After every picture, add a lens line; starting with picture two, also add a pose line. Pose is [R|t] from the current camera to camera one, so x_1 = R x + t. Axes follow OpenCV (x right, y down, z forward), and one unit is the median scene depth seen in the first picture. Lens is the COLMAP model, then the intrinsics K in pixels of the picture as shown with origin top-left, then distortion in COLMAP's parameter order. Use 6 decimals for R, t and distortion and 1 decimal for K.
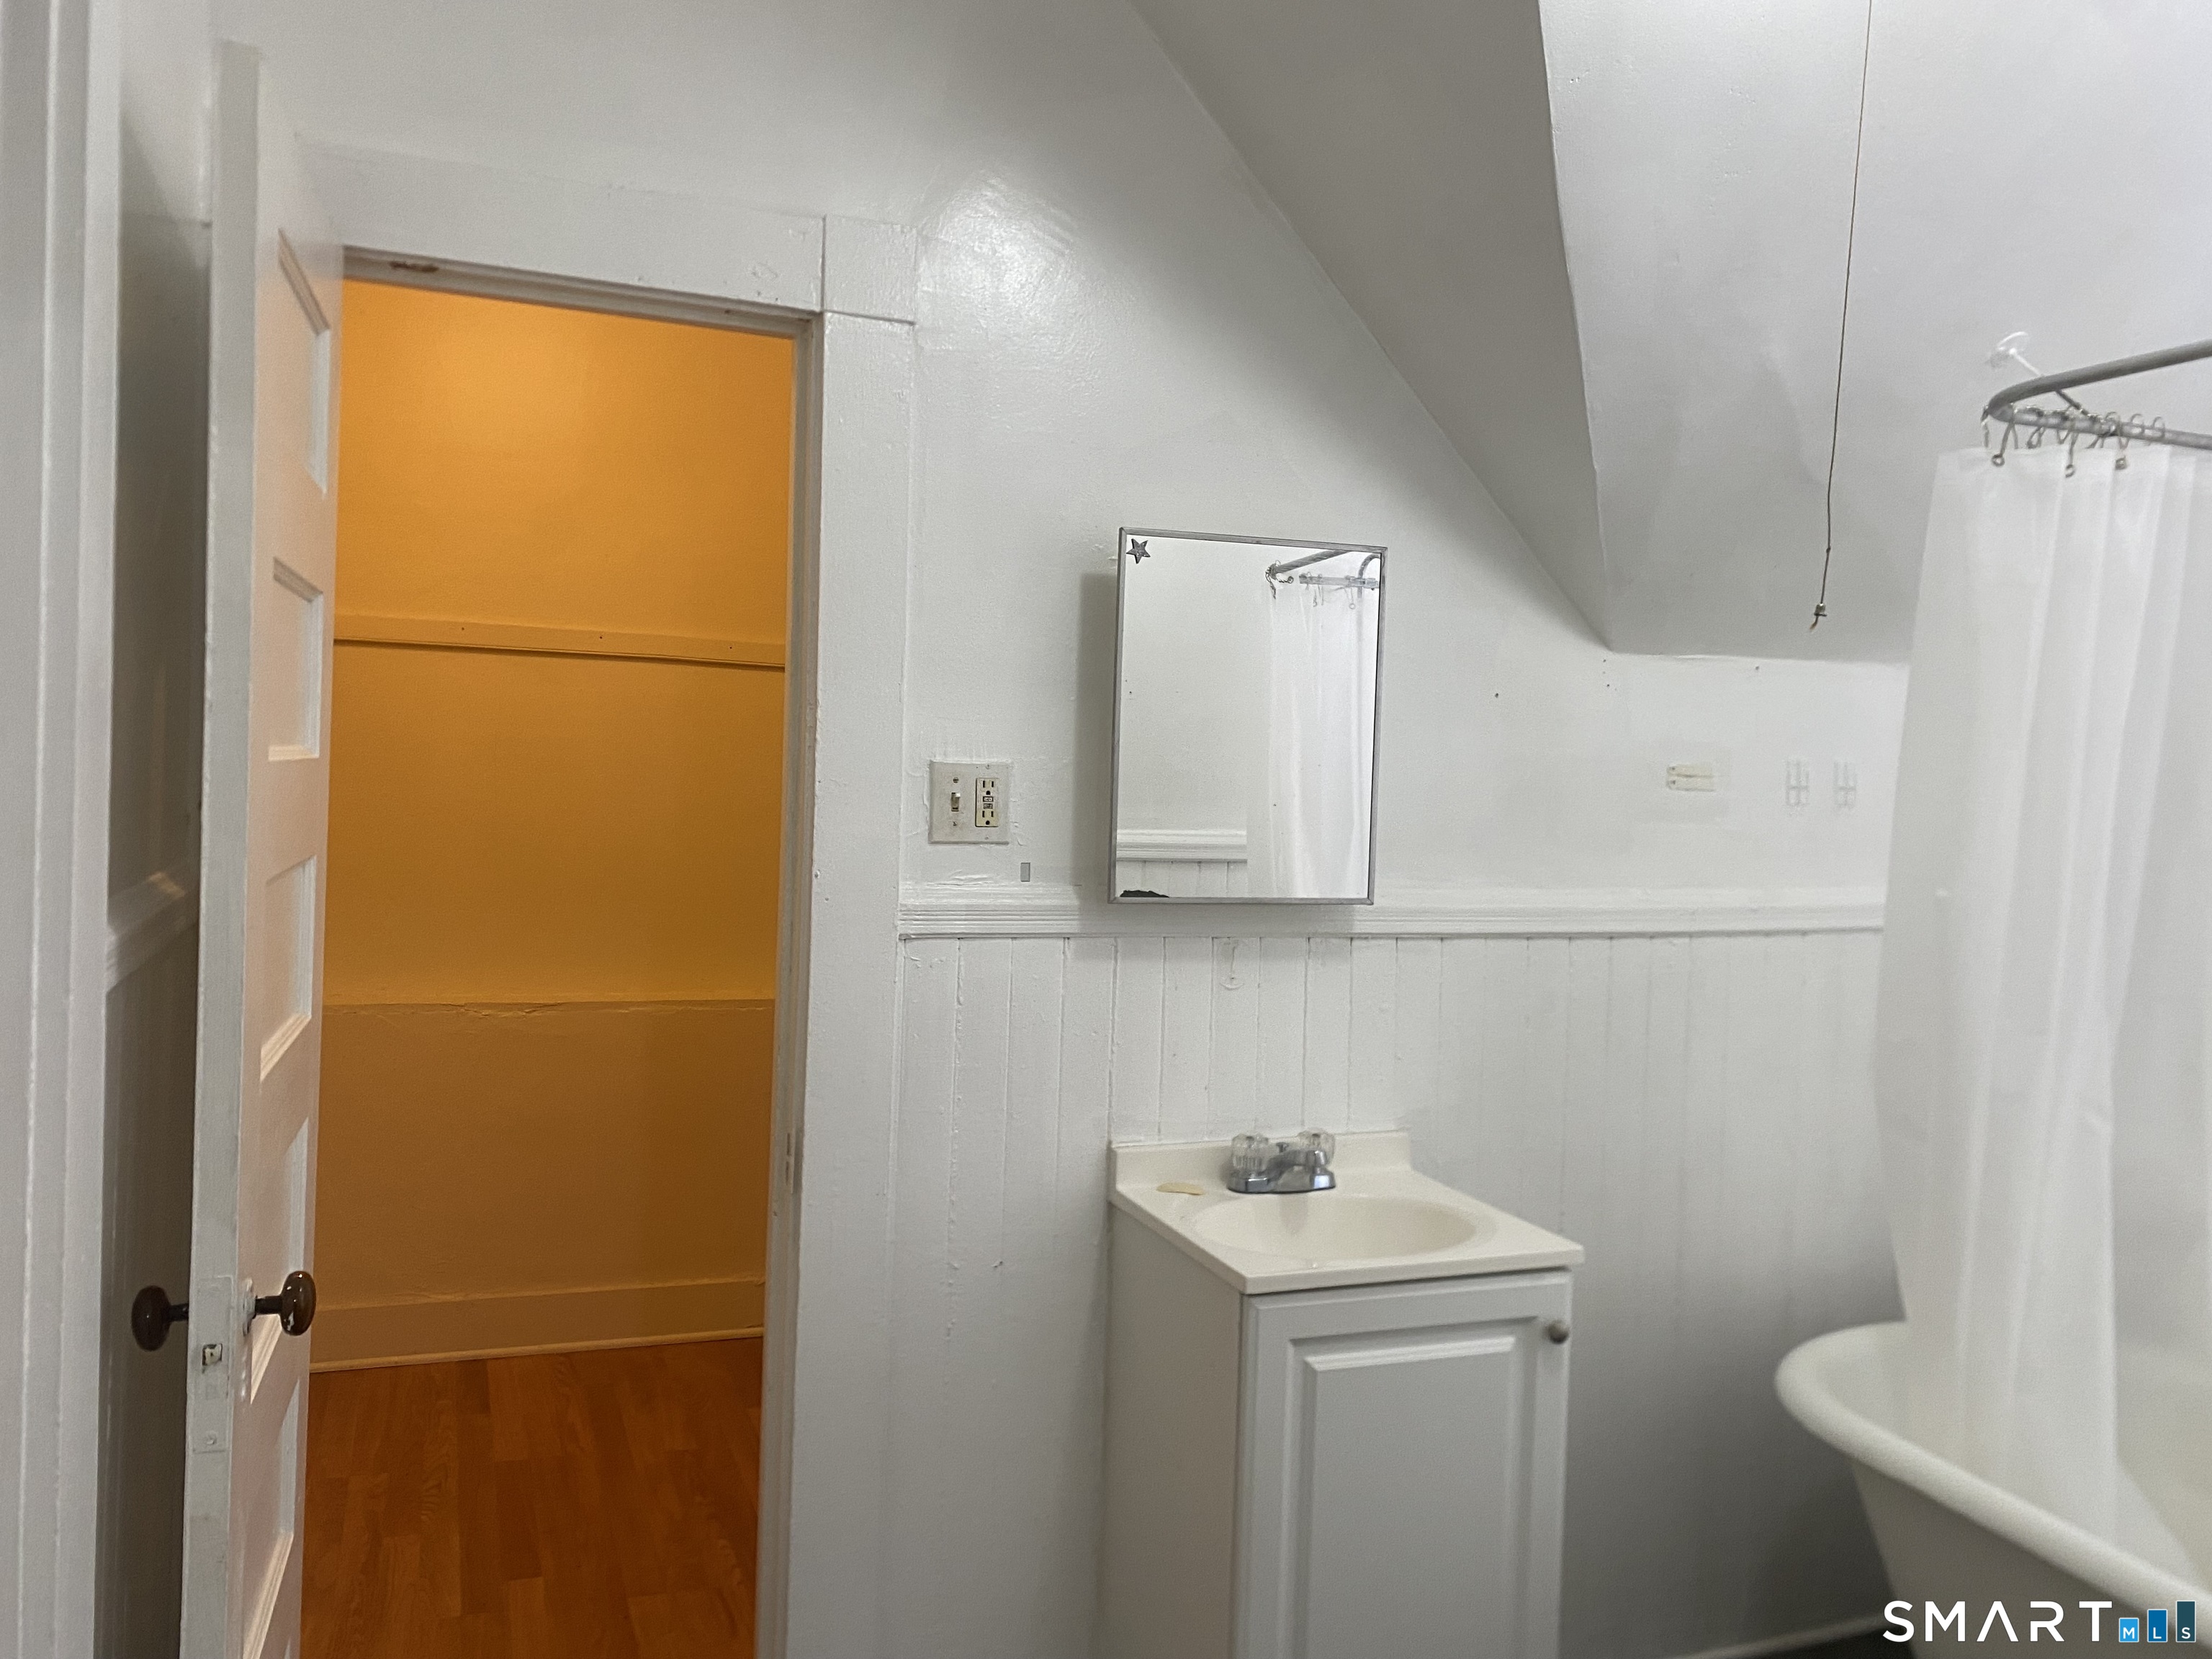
lens RADIAL K [[1685.8, 0, 1106.0], [0, 1685.8, 829.5], [0, 0, 1]] dist [0.108175, -0.230654]
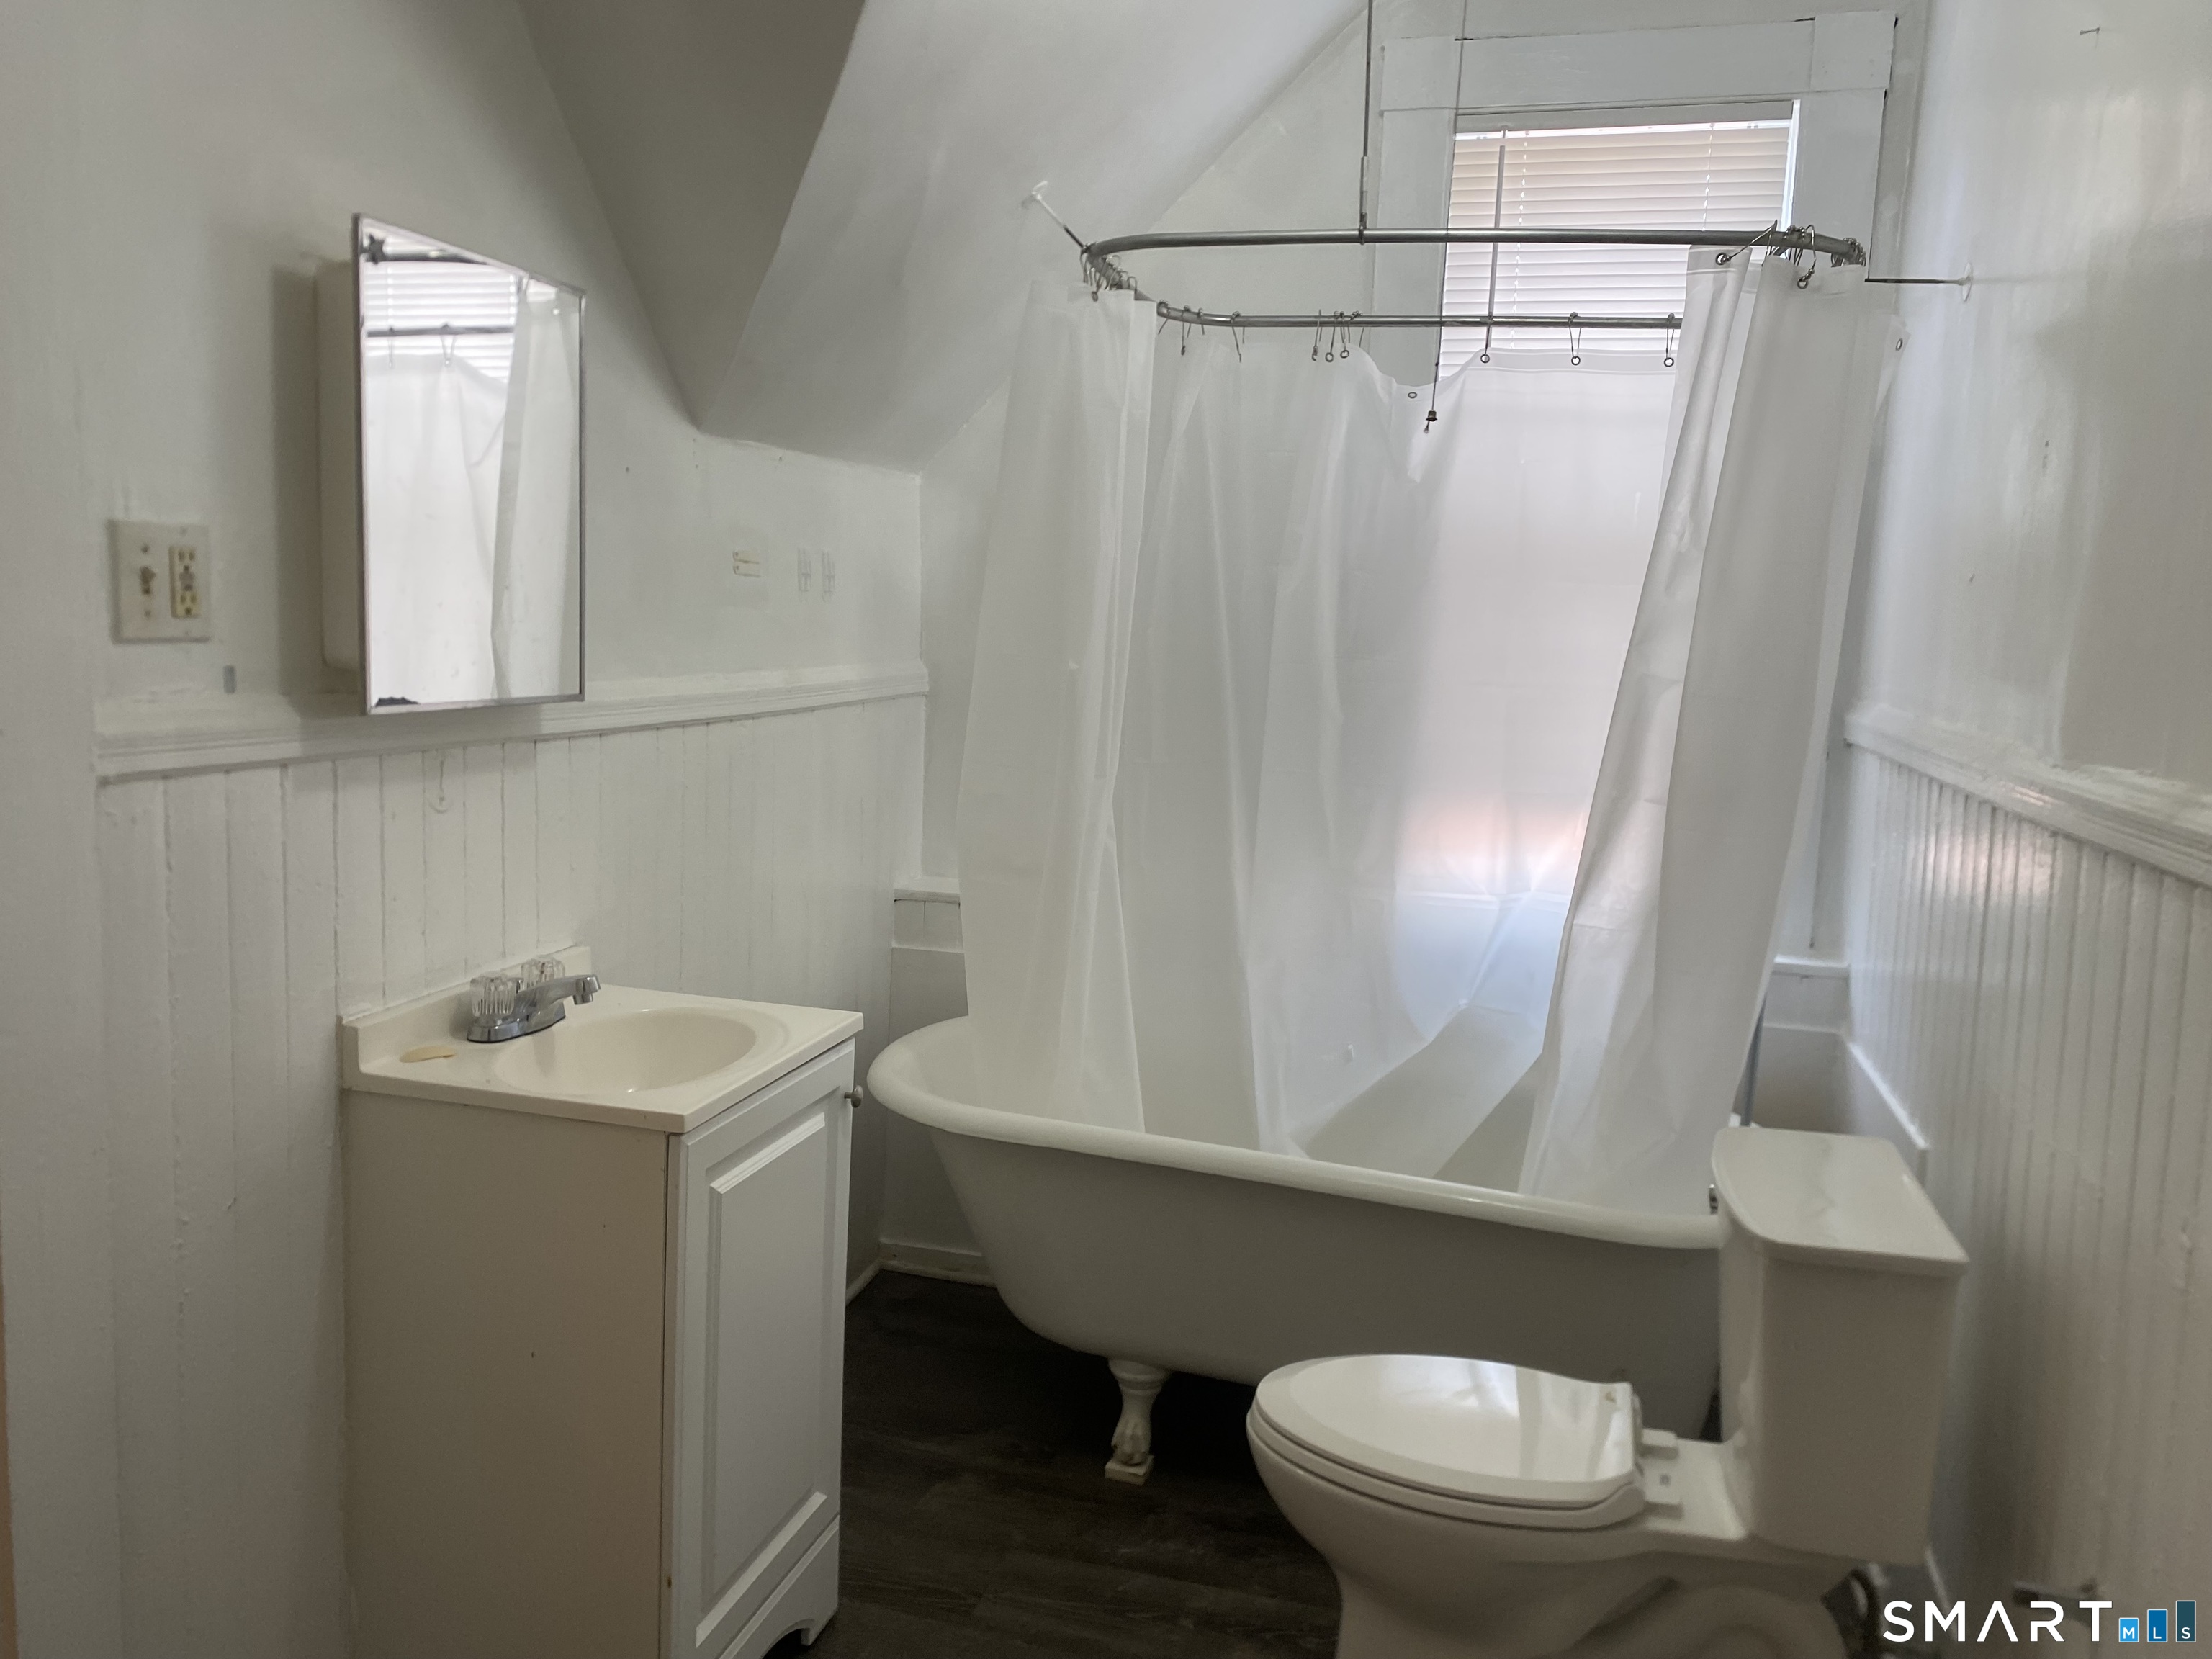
lens RADIAL K [[1608.2, 0, 1107.6], [0, 1608.2, 867.1], [0, 0, 1]] dist [-0.000079, -0.004582]
pose [[0.591970, -0.132977, 0.794914, -0.381463], [0.009018, 0.987326, 0.158448, -0.001348], [-0.805909, -0.086628, 0.585667, 0.277858]]
